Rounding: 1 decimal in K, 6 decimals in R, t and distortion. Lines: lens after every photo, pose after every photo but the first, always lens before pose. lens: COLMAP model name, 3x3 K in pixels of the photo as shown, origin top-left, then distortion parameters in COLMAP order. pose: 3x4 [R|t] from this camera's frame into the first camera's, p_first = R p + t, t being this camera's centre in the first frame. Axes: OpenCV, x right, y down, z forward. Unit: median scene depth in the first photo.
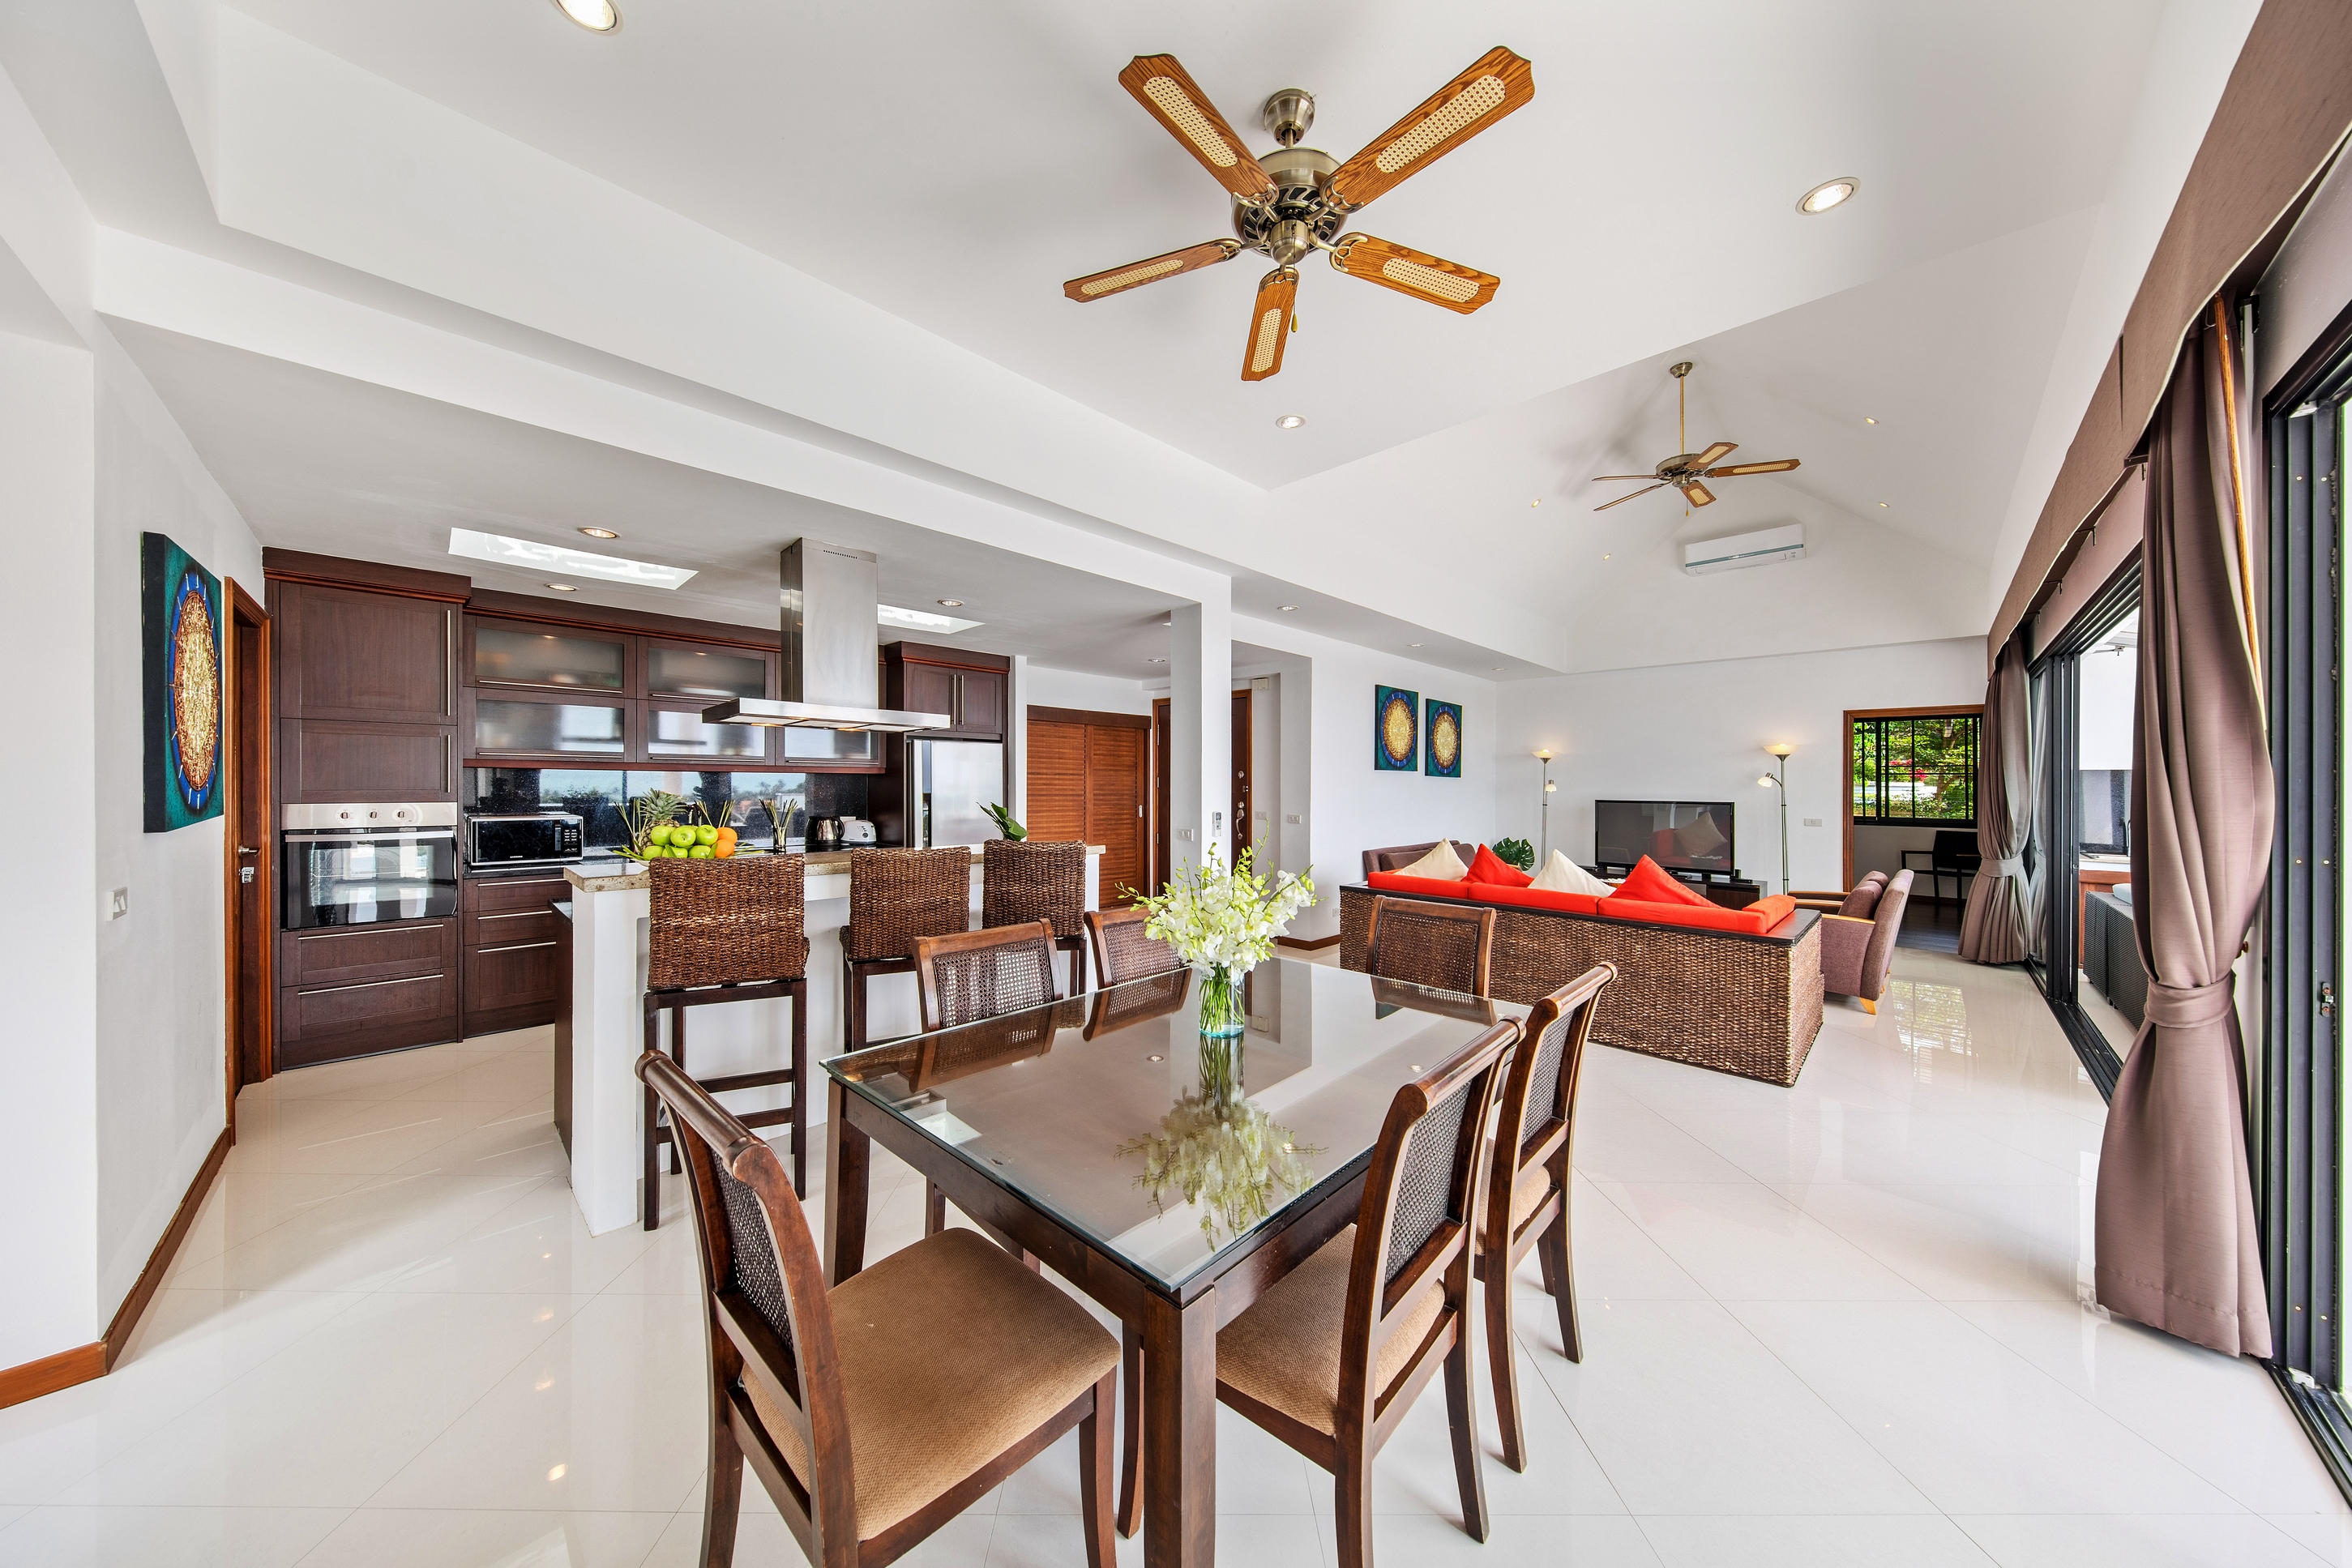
lens RADIAL K [[745.5, 0, 1161.8], [0, 745.5, 796.9], [0, 0, 1]] dist [0.000088, -0.000016]
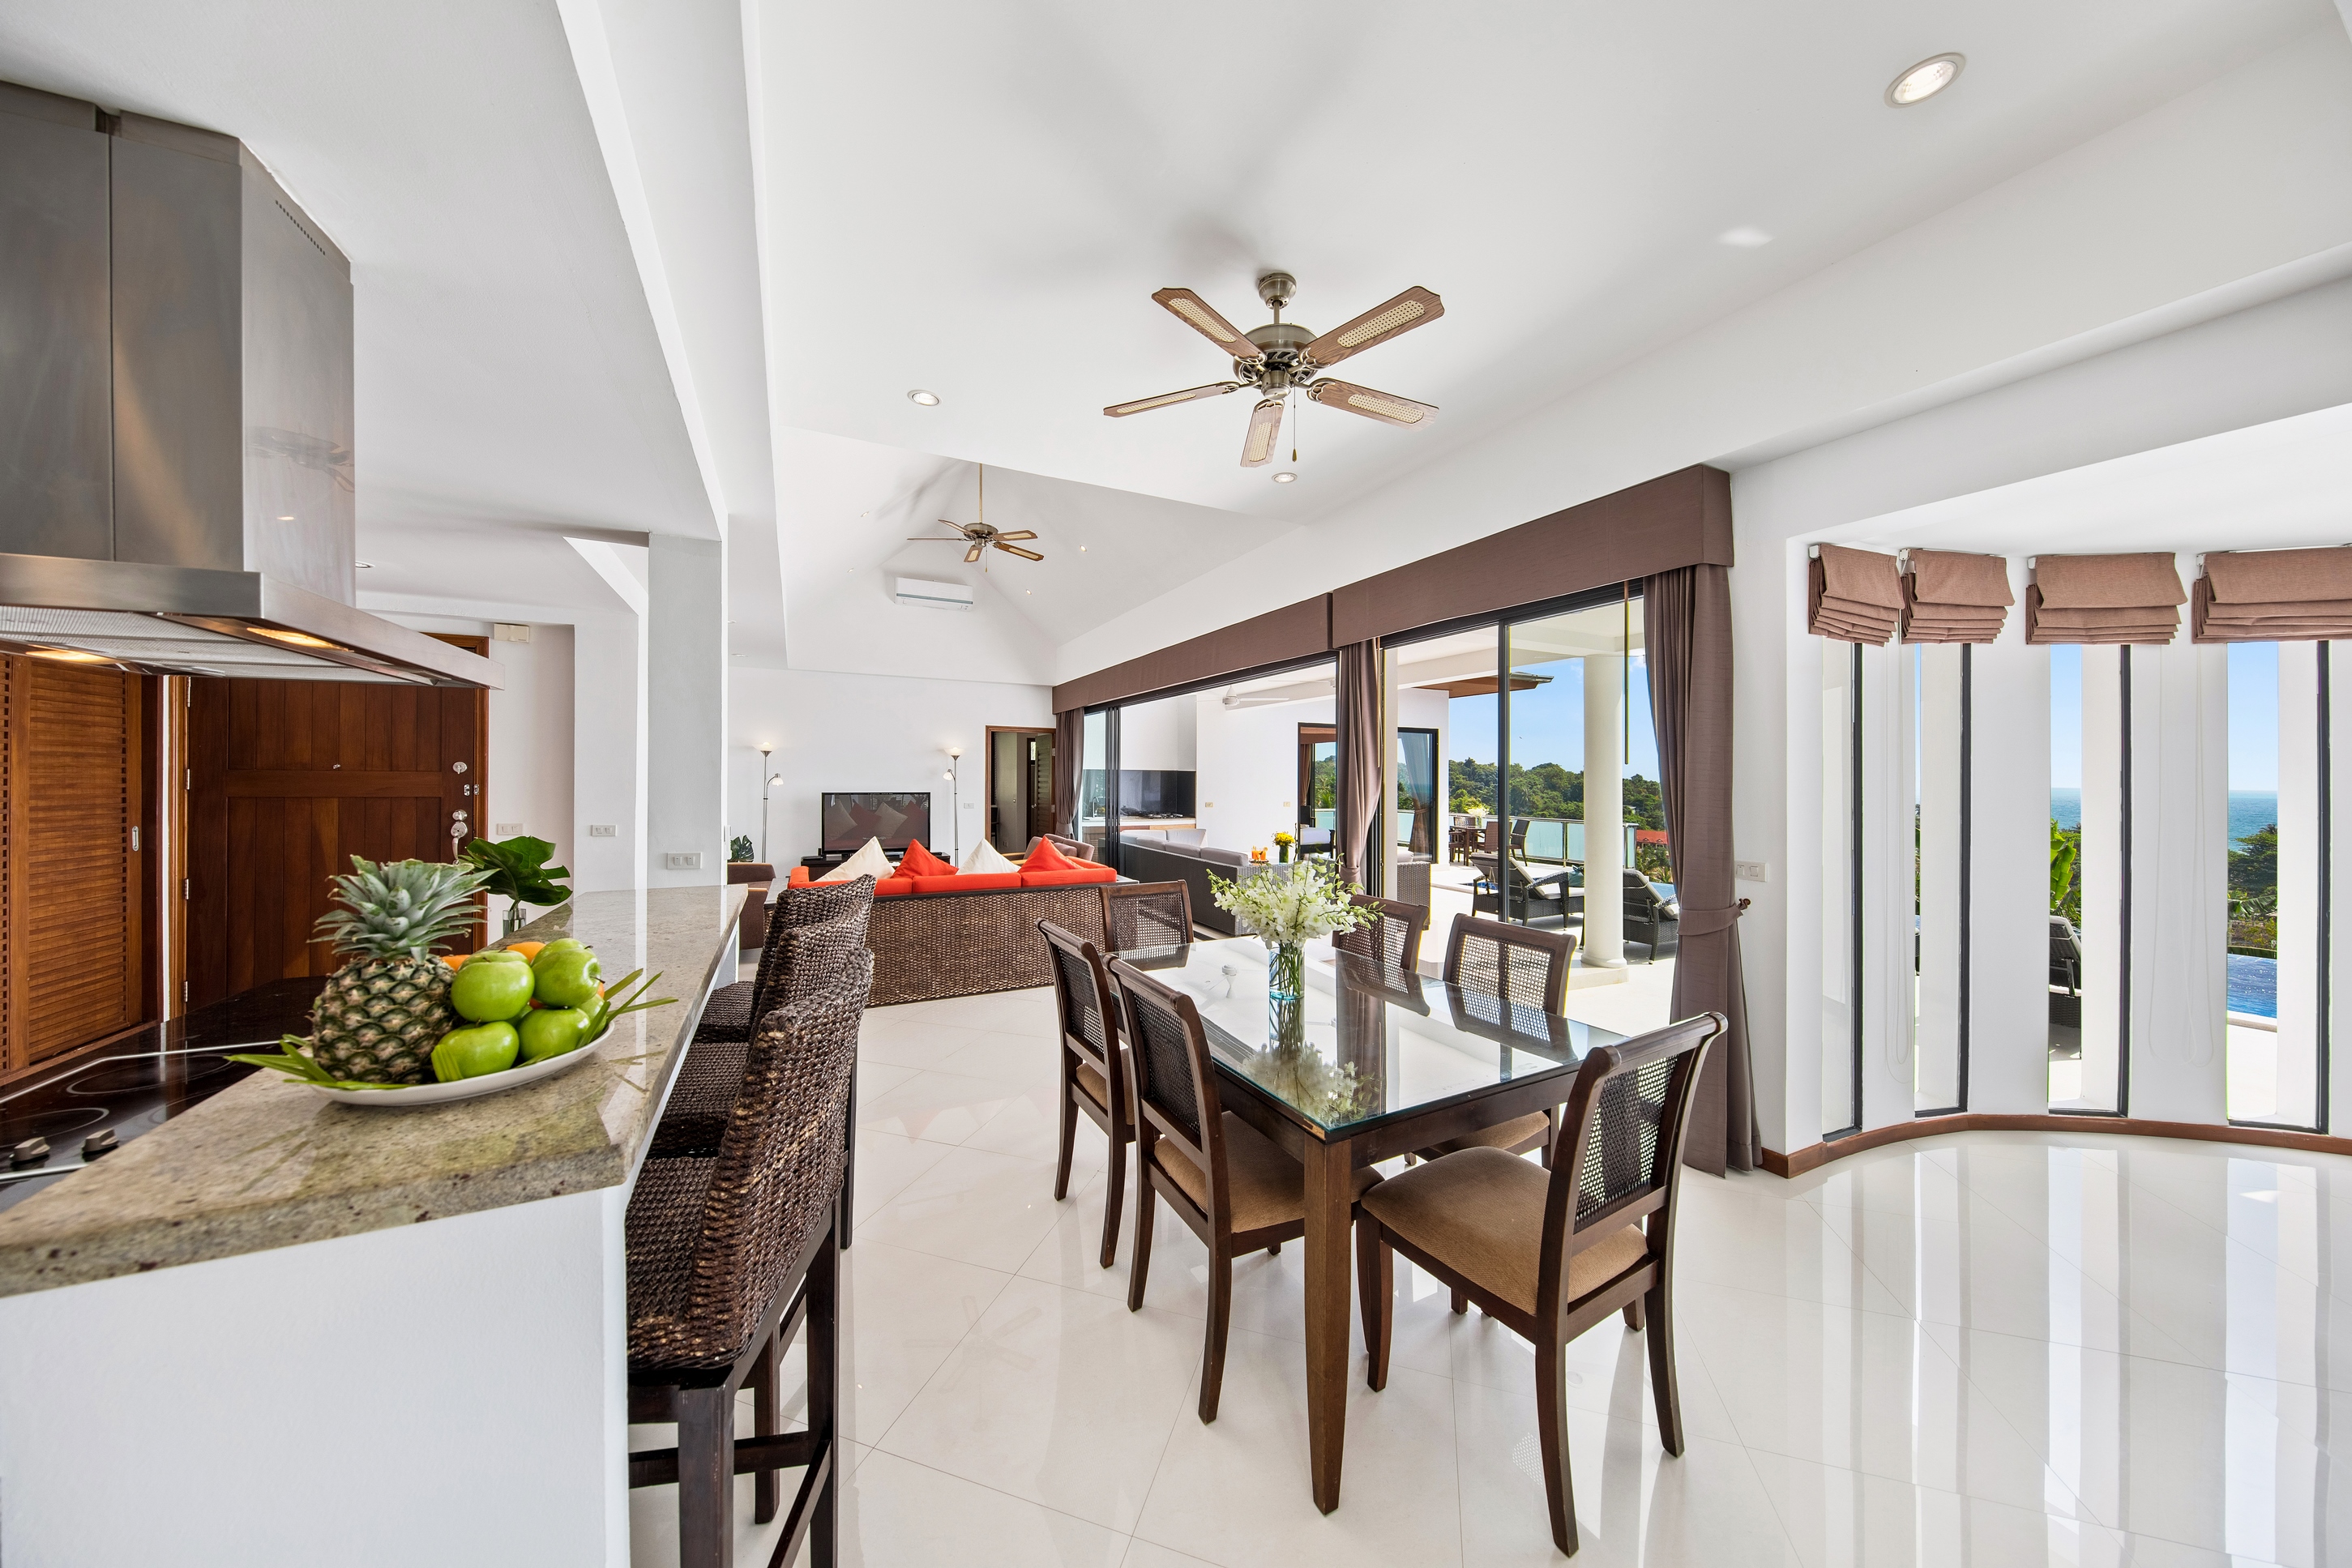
lens RADIAL K [[752.3, 0, 1170.3], [0, 752.3, 779.8], [0, 0, 1]] dist [-0.000094, -0.000003]
pose [[0.311059, -0.009038, 0.950347, -0.319380], [0.011791, 0.999915, 0.005650, -0.015943], [-0.950317, 0.009448, 0.311139, 0.217780]]
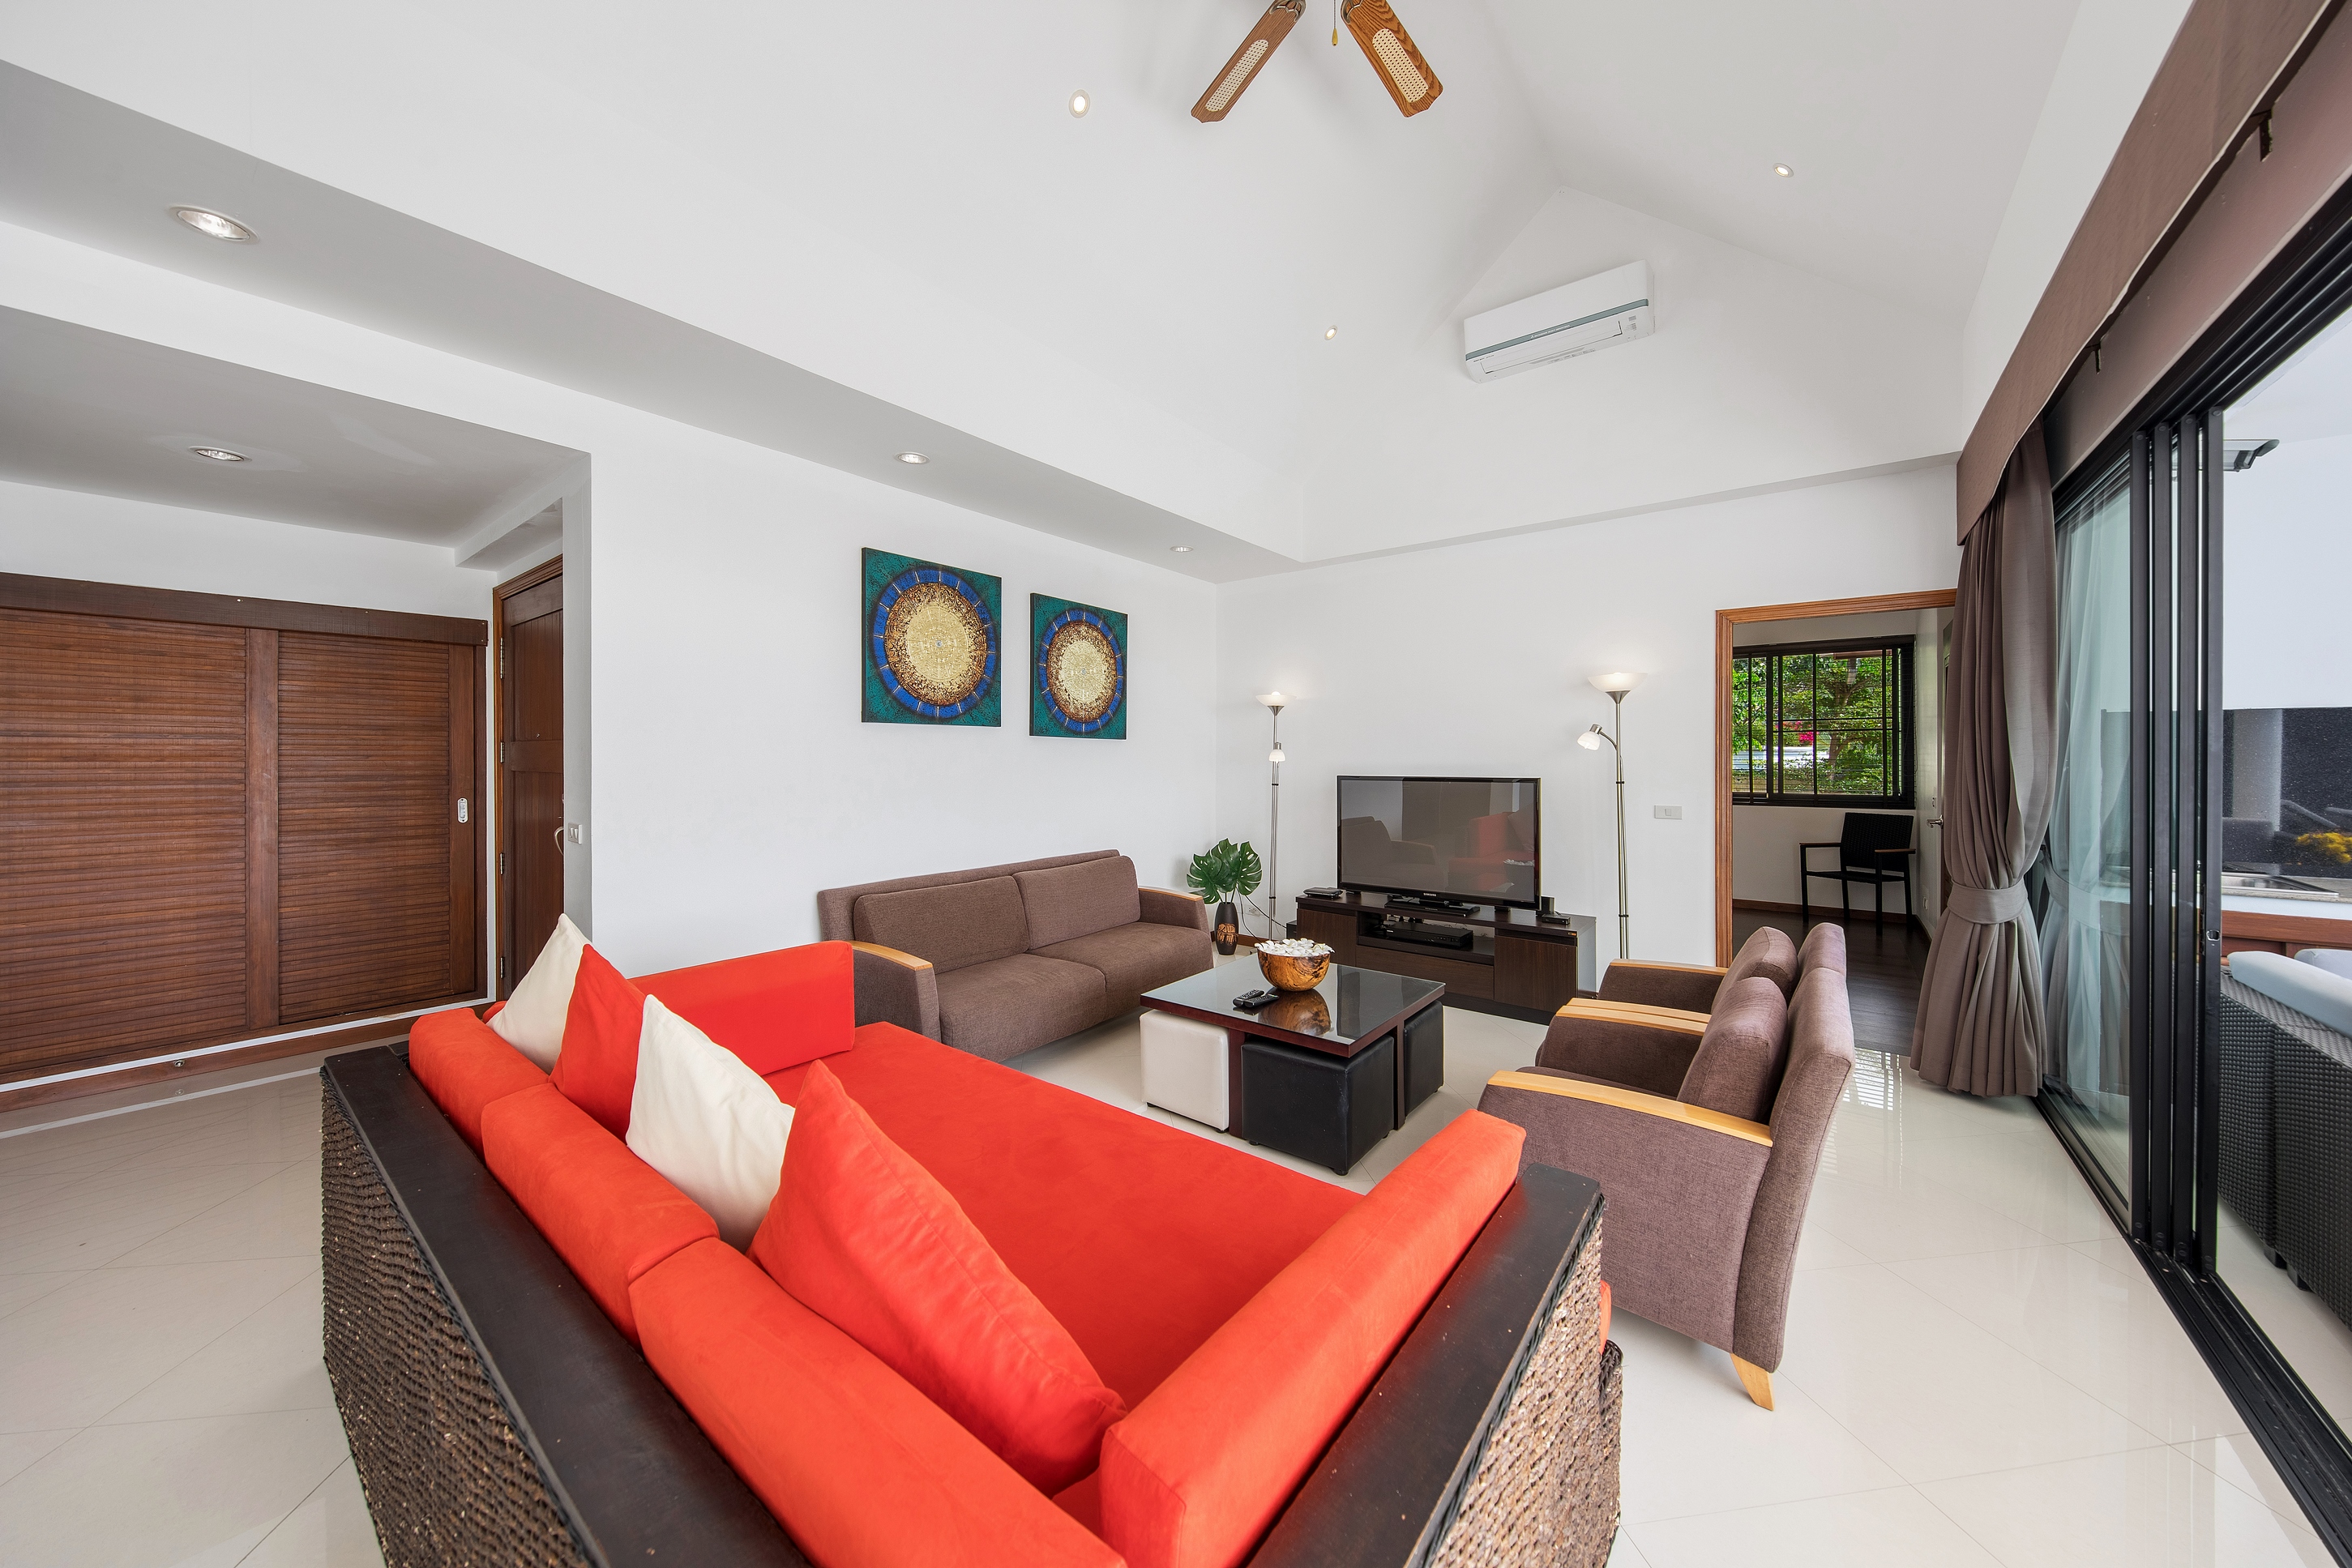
lens RADIAL K [[814.6, 0, 1176.0], [0, 814.6, 784.0], [0, 0, 1]] dist [-0.001345, -0.000085]
pose [[0.990381, -0.014621, 0.137590, 0.413364], [0.012396, 0.999778, 0.017019, -0.002041], [-0.137809, -0.015149, 0.990343, 0.435051]]
